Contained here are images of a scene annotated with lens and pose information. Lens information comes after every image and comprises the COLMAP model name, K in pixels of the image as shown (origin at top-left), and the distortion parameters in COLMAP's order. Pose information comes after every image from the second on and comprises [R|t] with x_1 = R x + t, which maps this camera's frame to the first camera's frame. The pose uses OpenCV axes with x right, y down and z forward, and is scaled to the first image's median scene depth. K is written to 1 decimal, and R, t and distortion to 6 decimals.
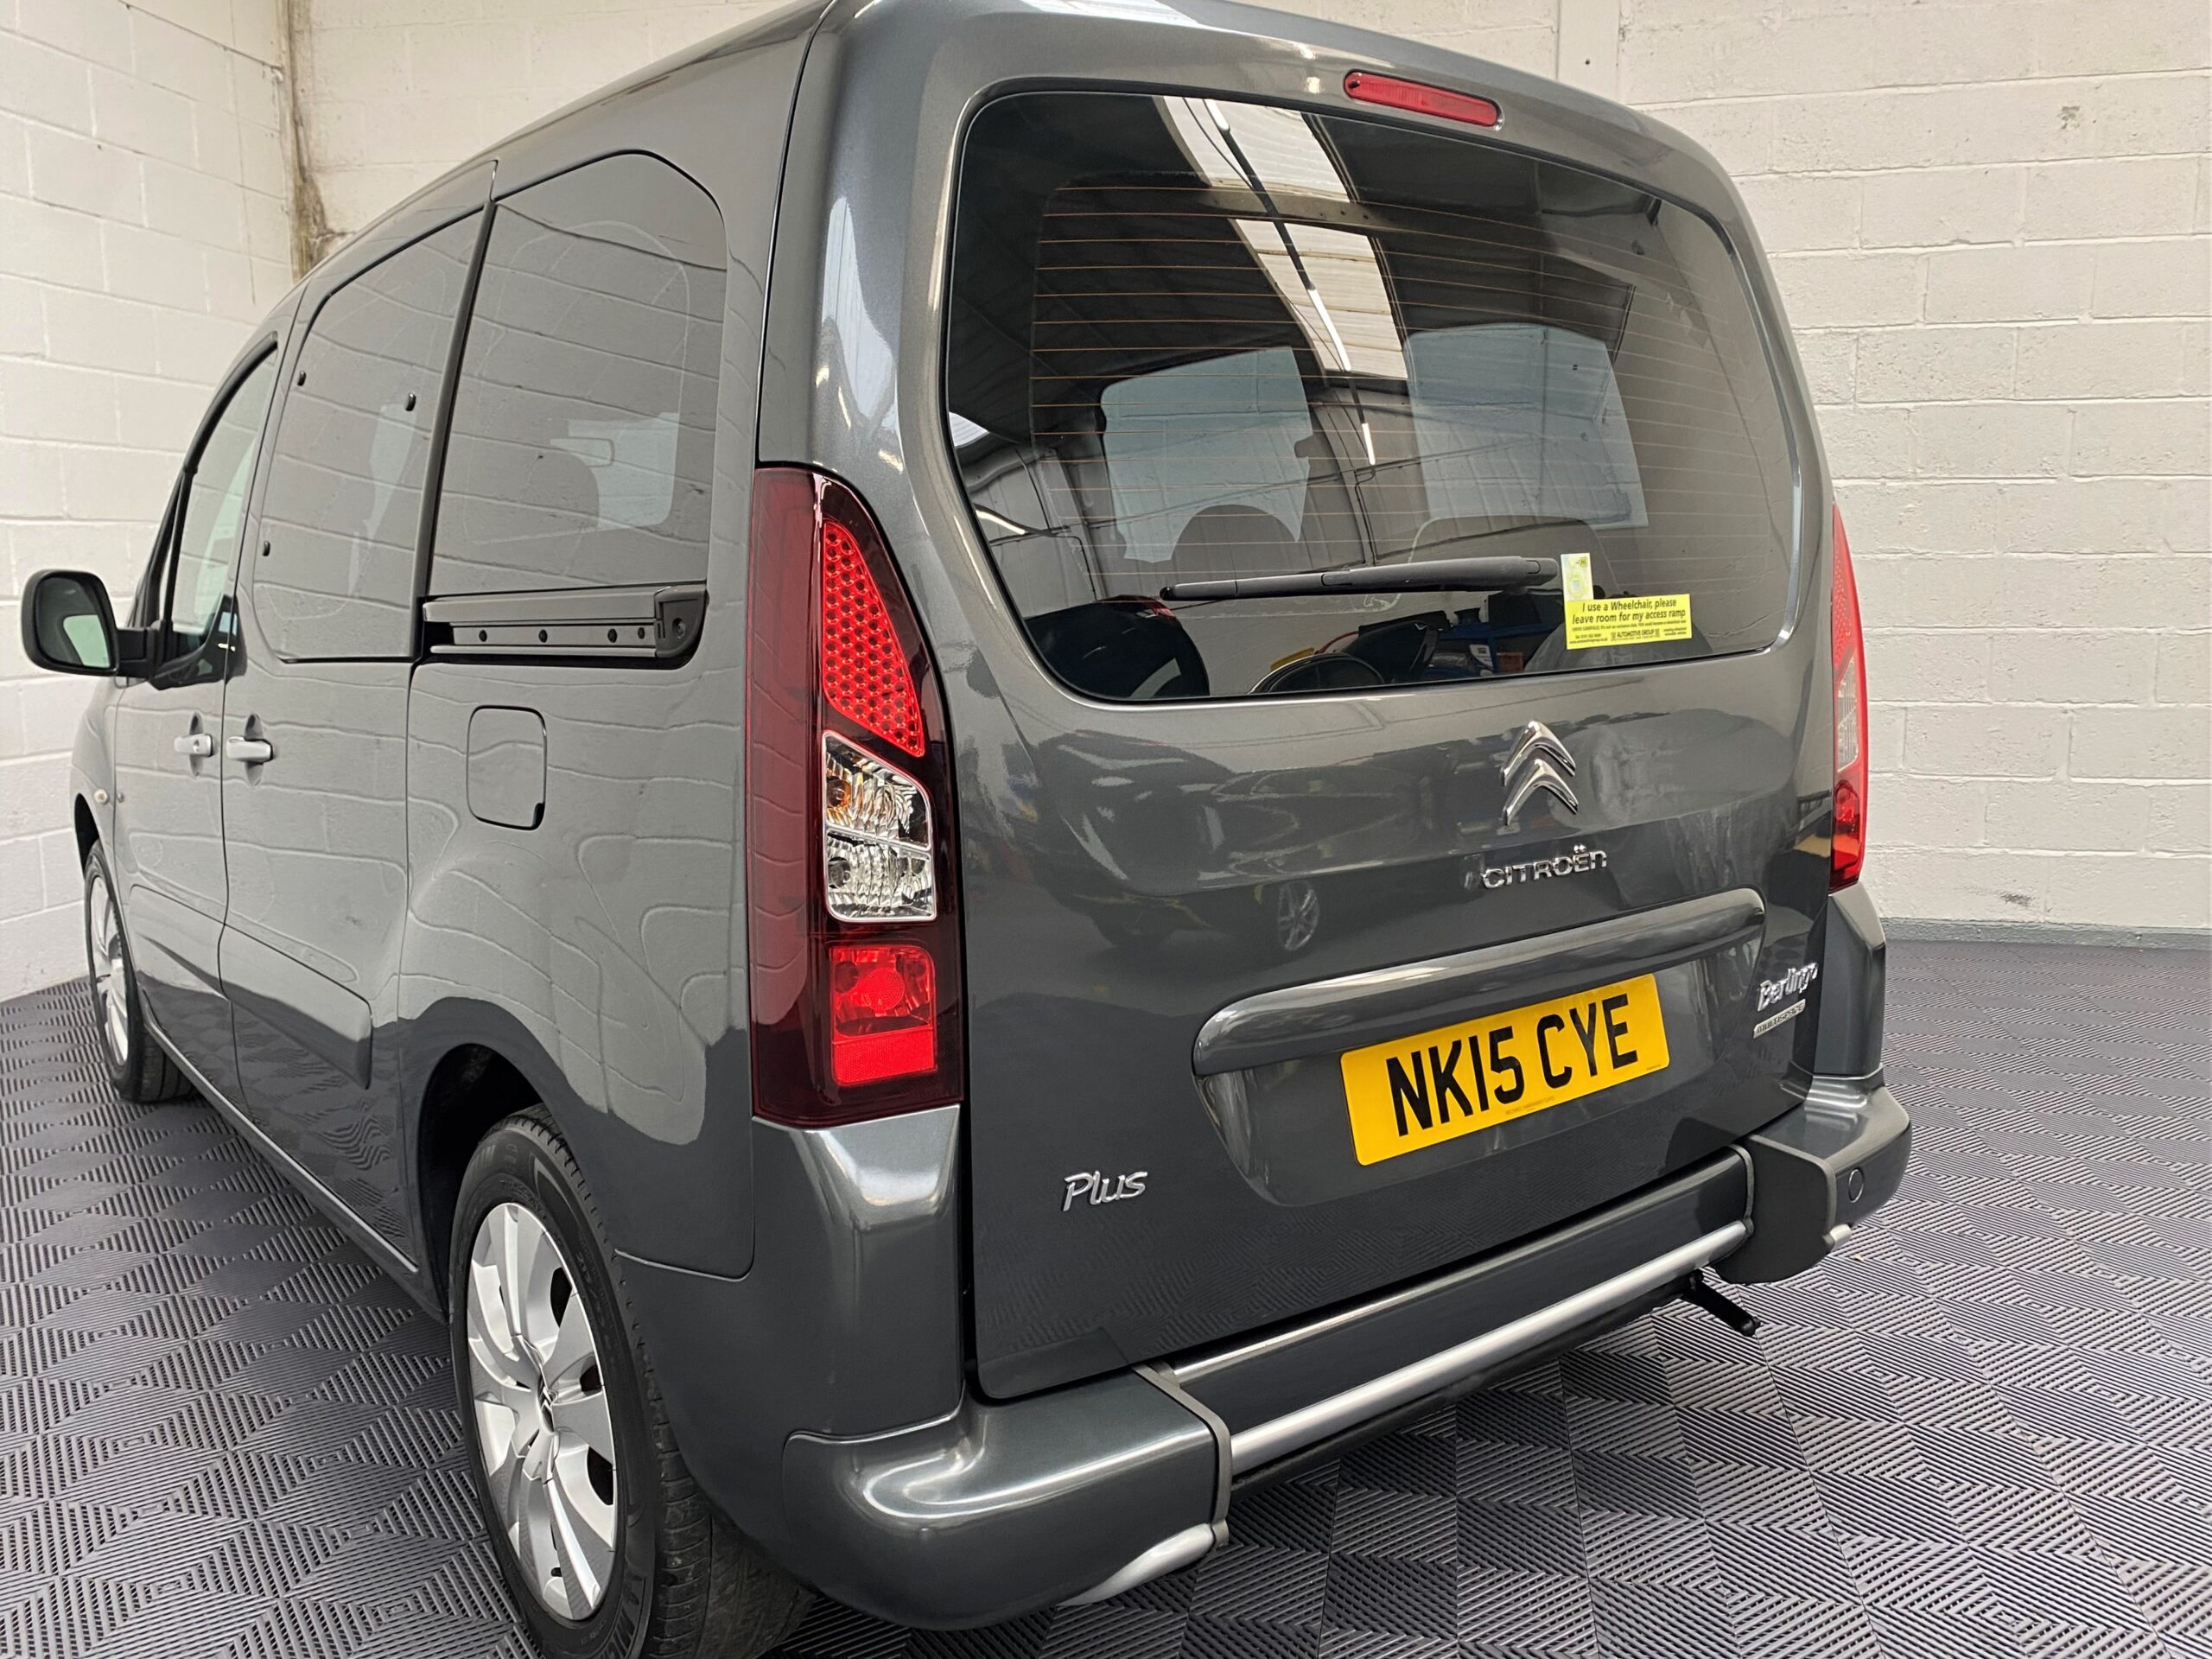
lens RADIAL K [[1731.2, 0, 1106.0], [0, 1731.2, 829.5], [0, 0, 1]] dist [0.028522, -0.008576]
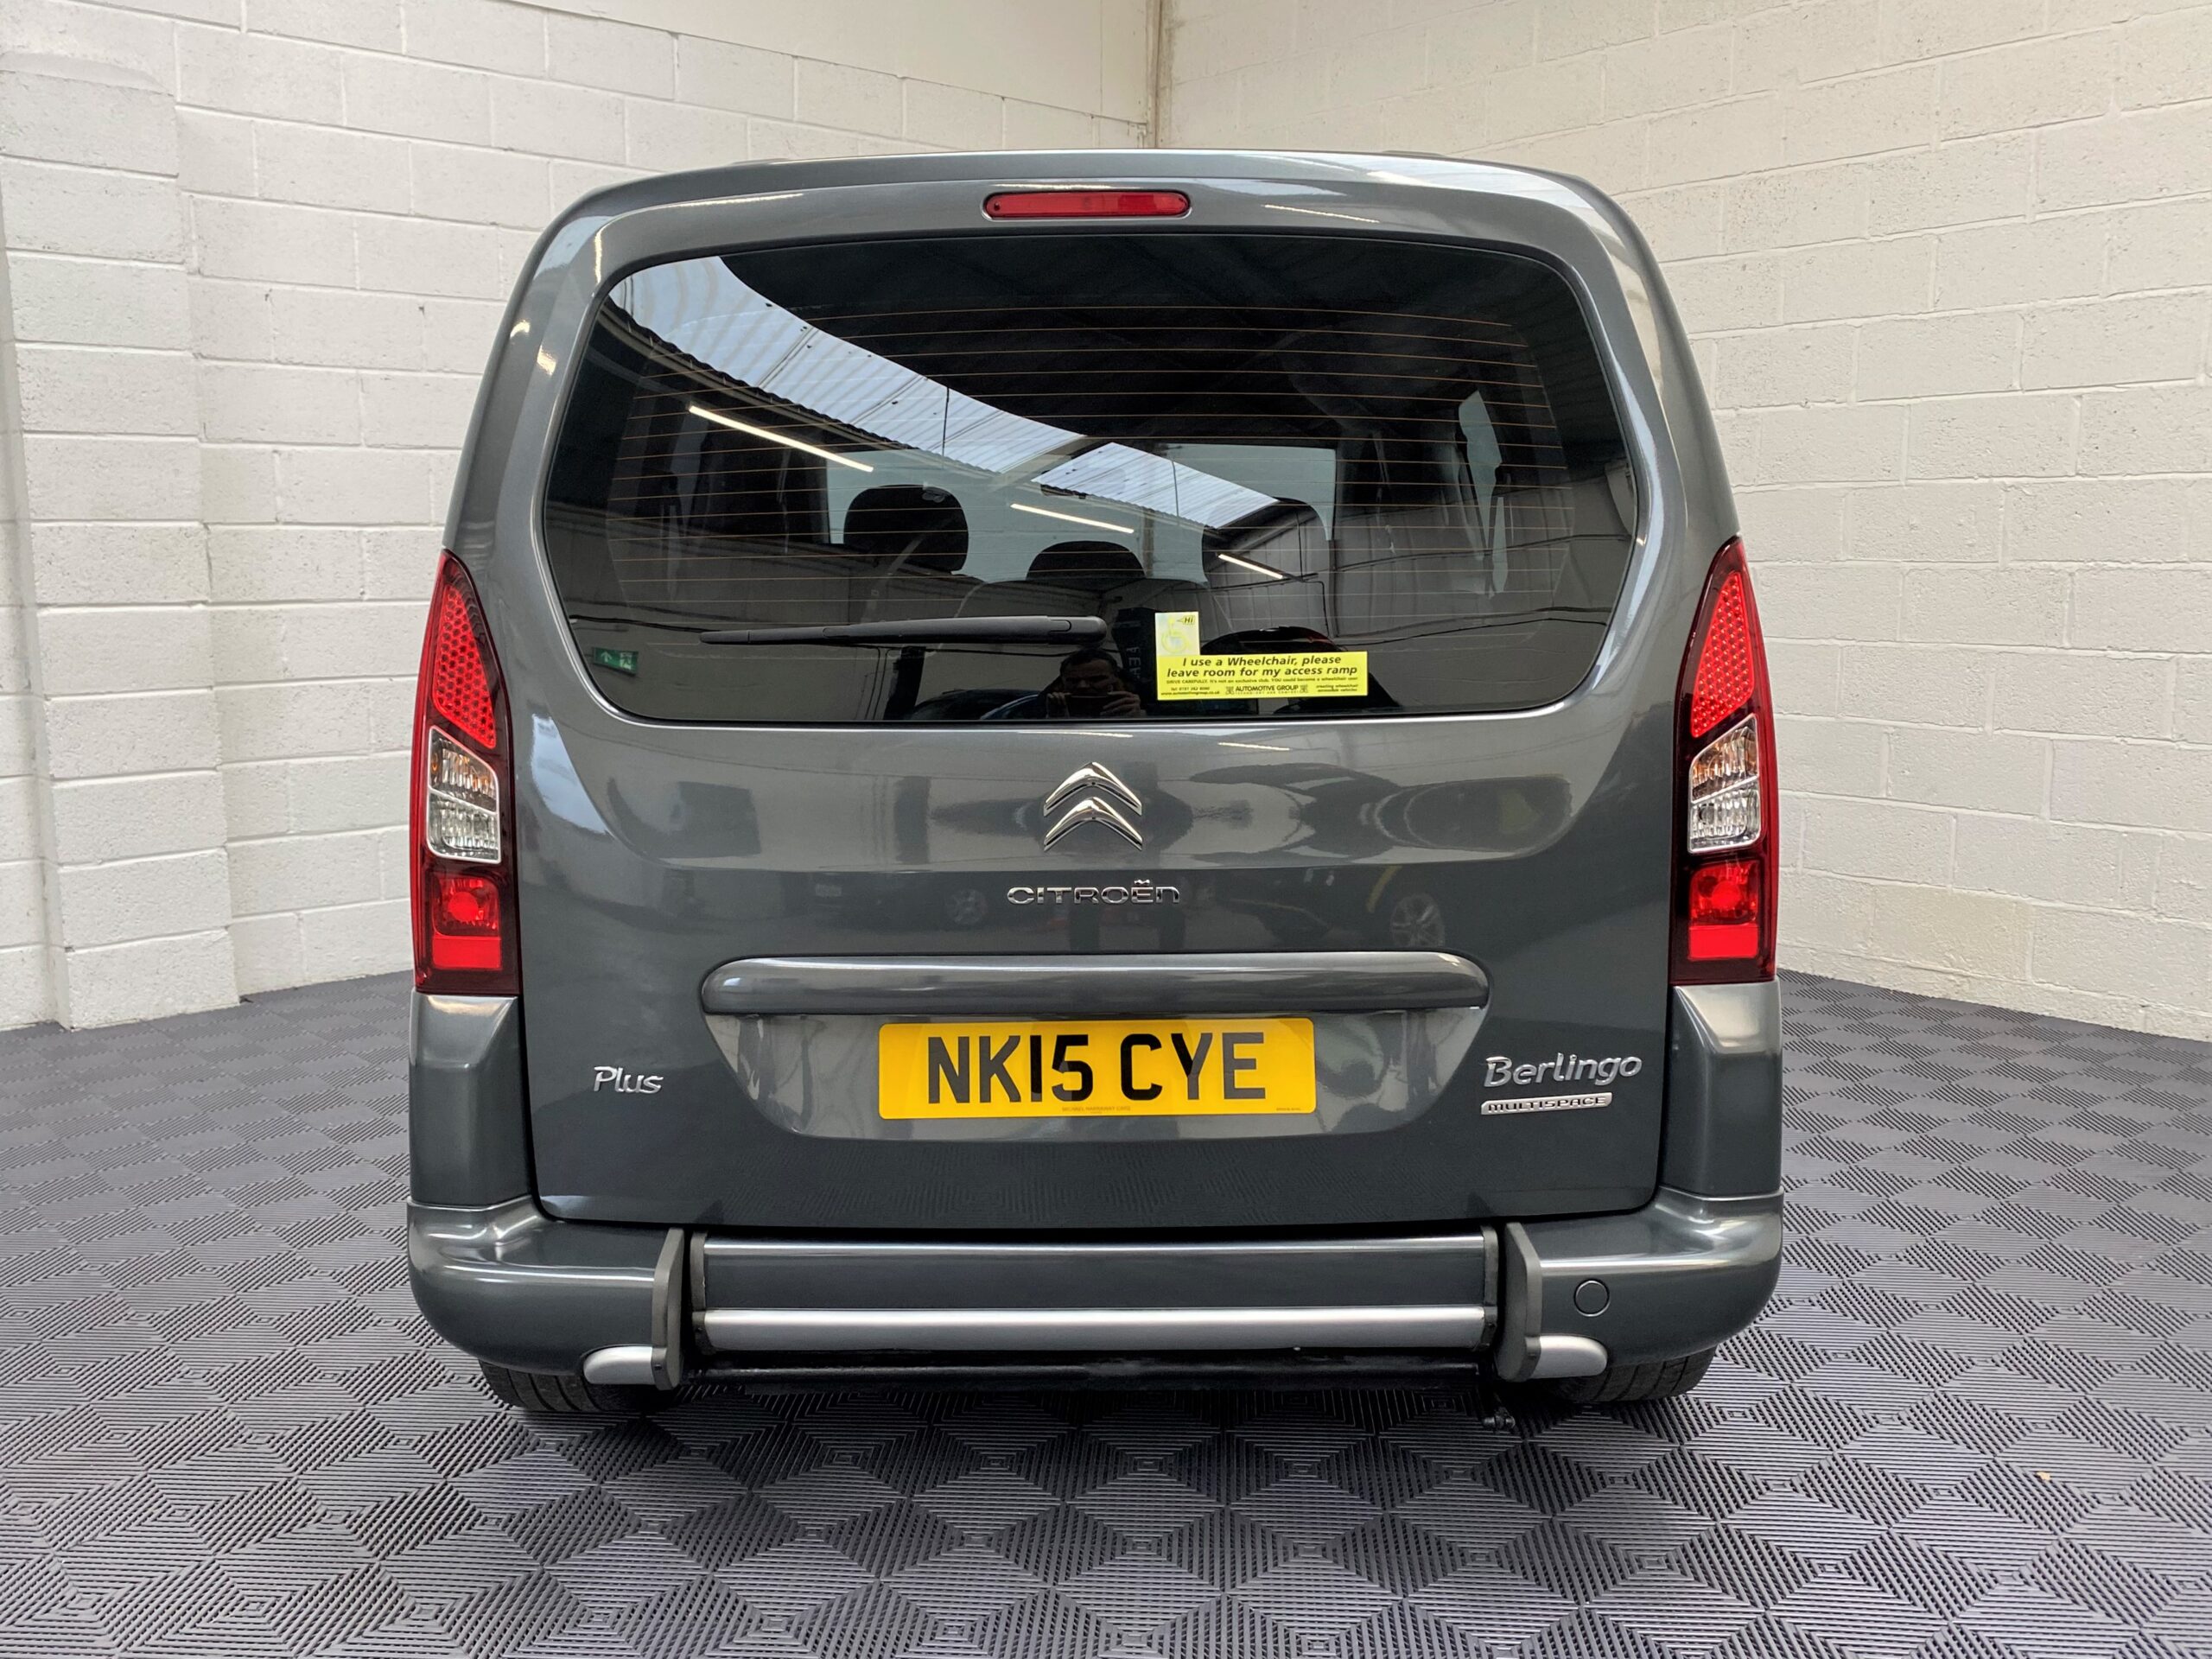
lens RADIAL K [[1937.5, 0, 1069.5], [0, 1937.5, 827.1], [0, 0, 1]] dist [0.023467, -0.014503]
pose [[0.784413, 0.094295, -0.613029, 0.920455], [-0.097807, 0.994815, 0.027869, -0.049710], [0.612479, 0.038097, 0.789568, 0.007309]]
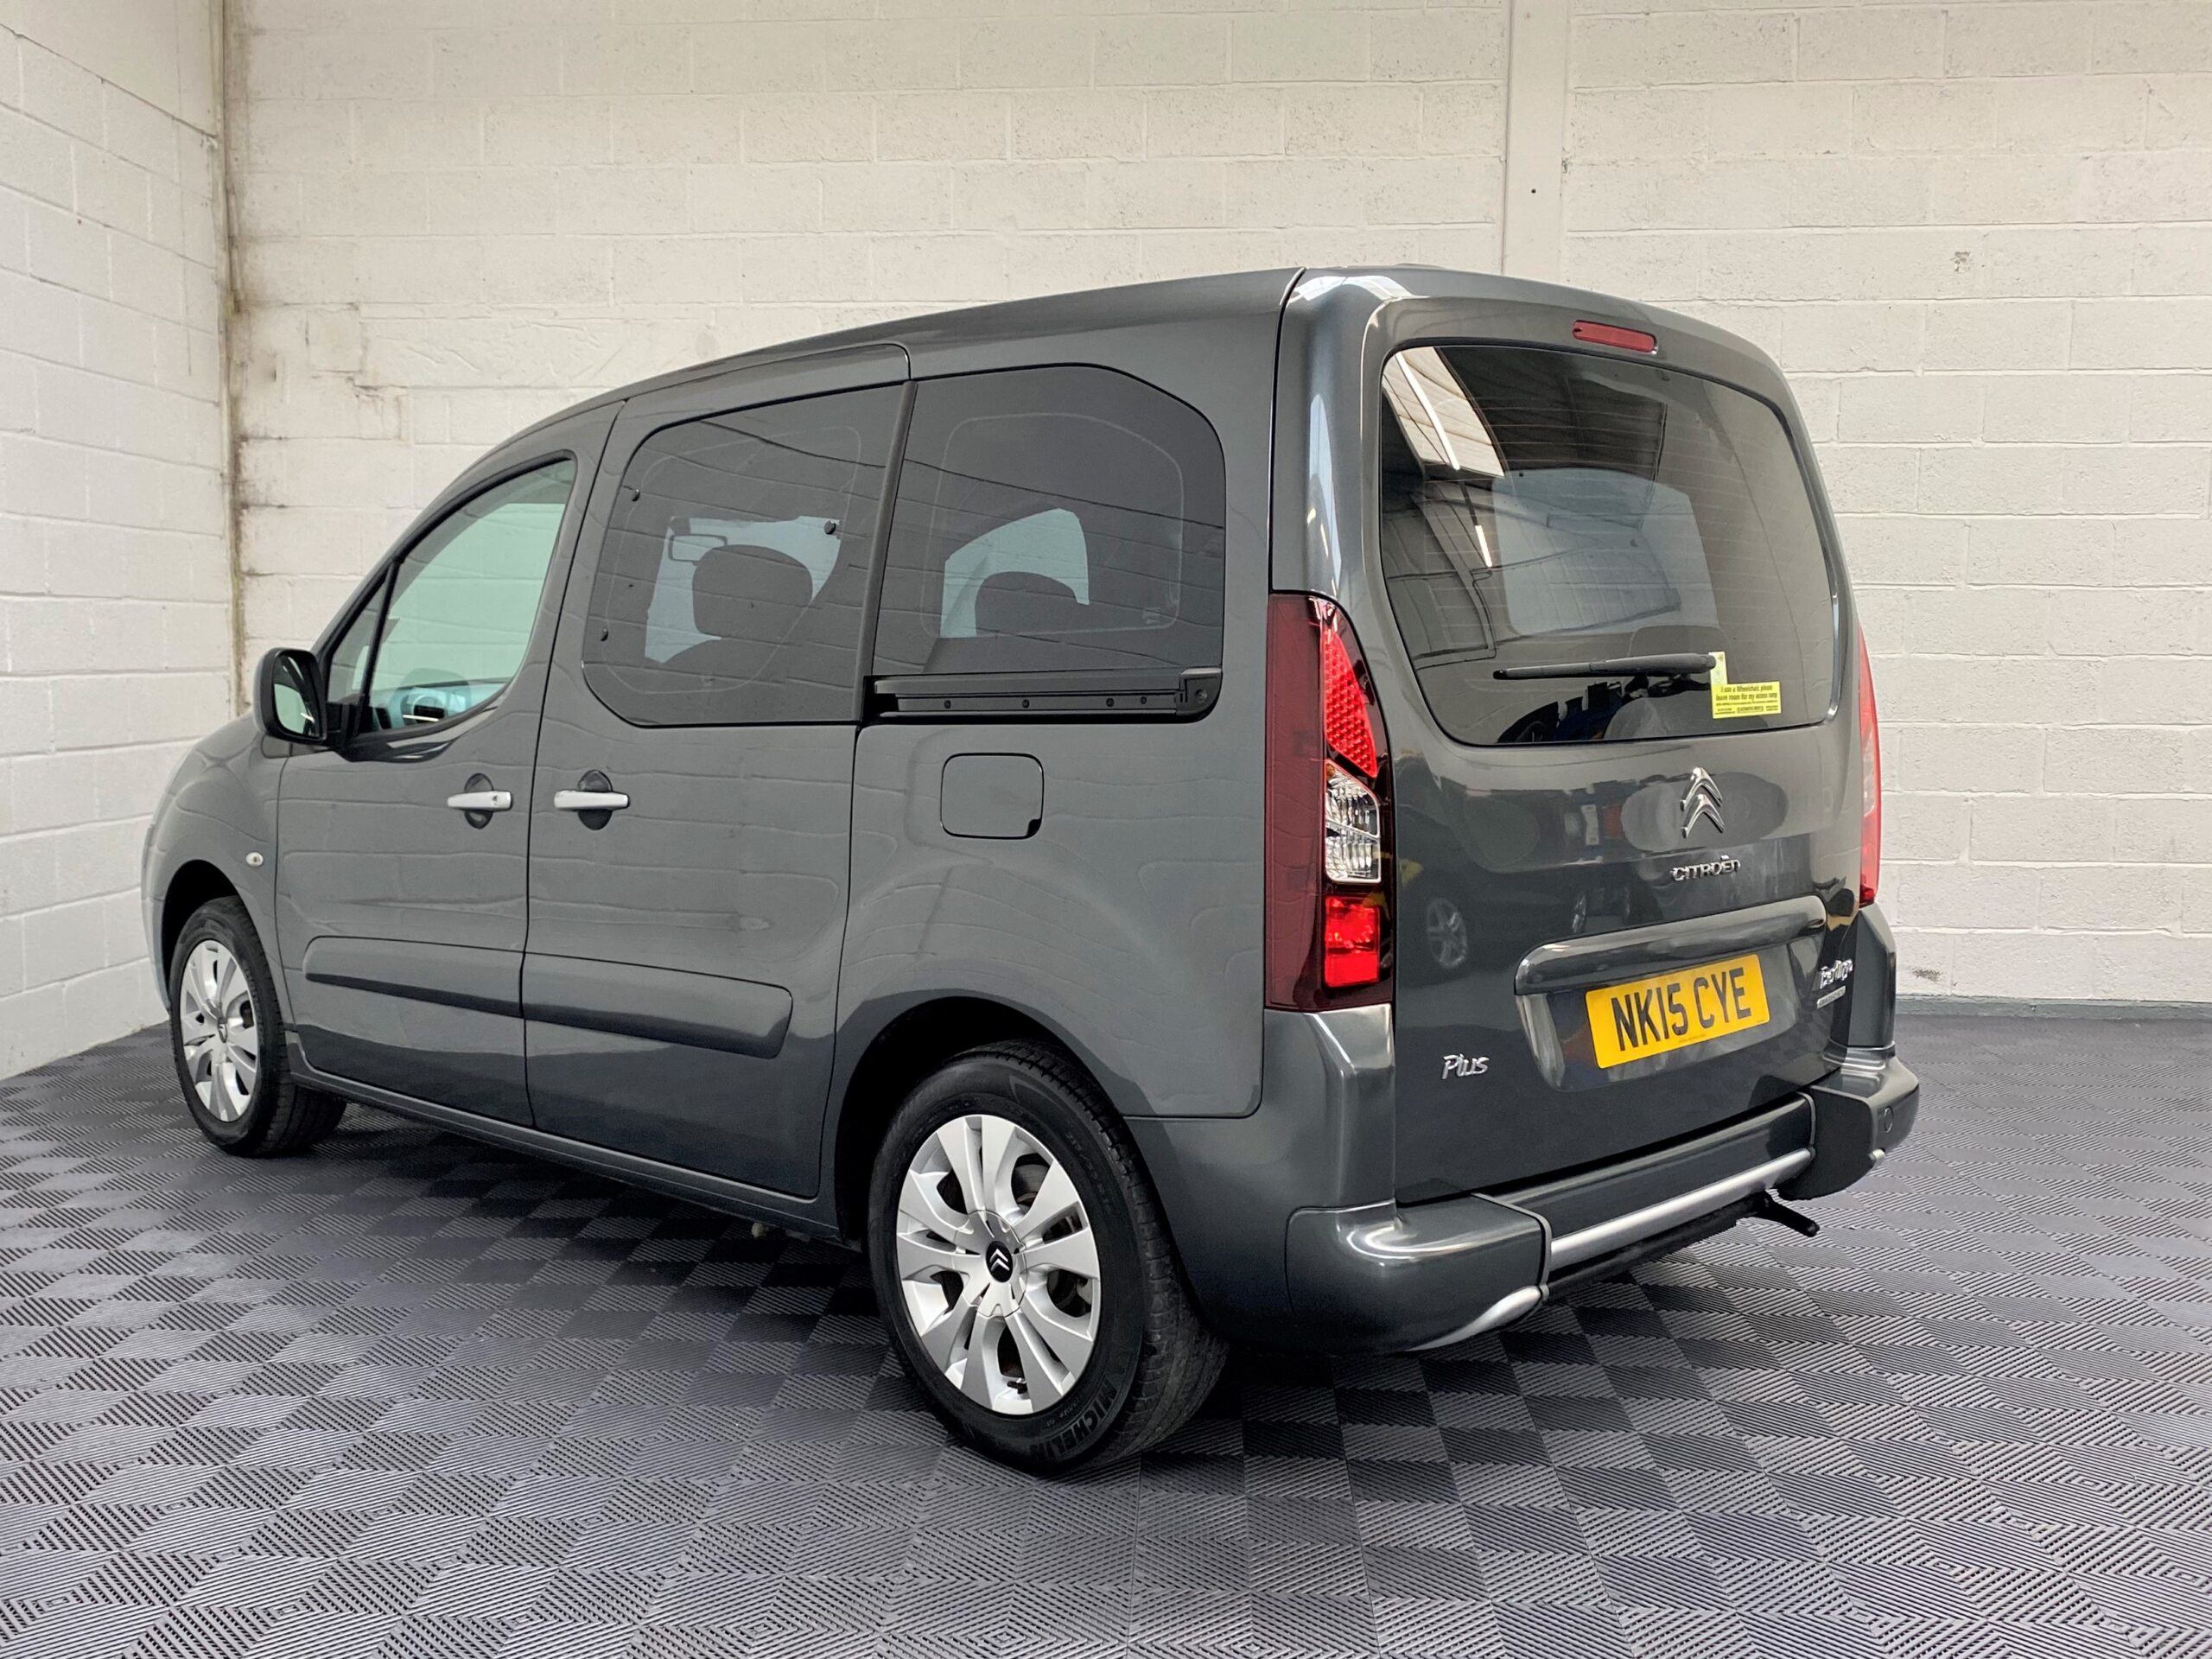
lens RADIAL K [[2079.3, 0, 1035.9], [0, 2079.3, 904.6], [0, 0, 1]] dist [0.035960, -0.030265]
pose [[0.993954, -0.000935, 0.109792, -0.452508], [0.004349, 0.999514, -0.030862, 0.094487], [-0.109710, 0.031153, 0.993475, -0.608872]]
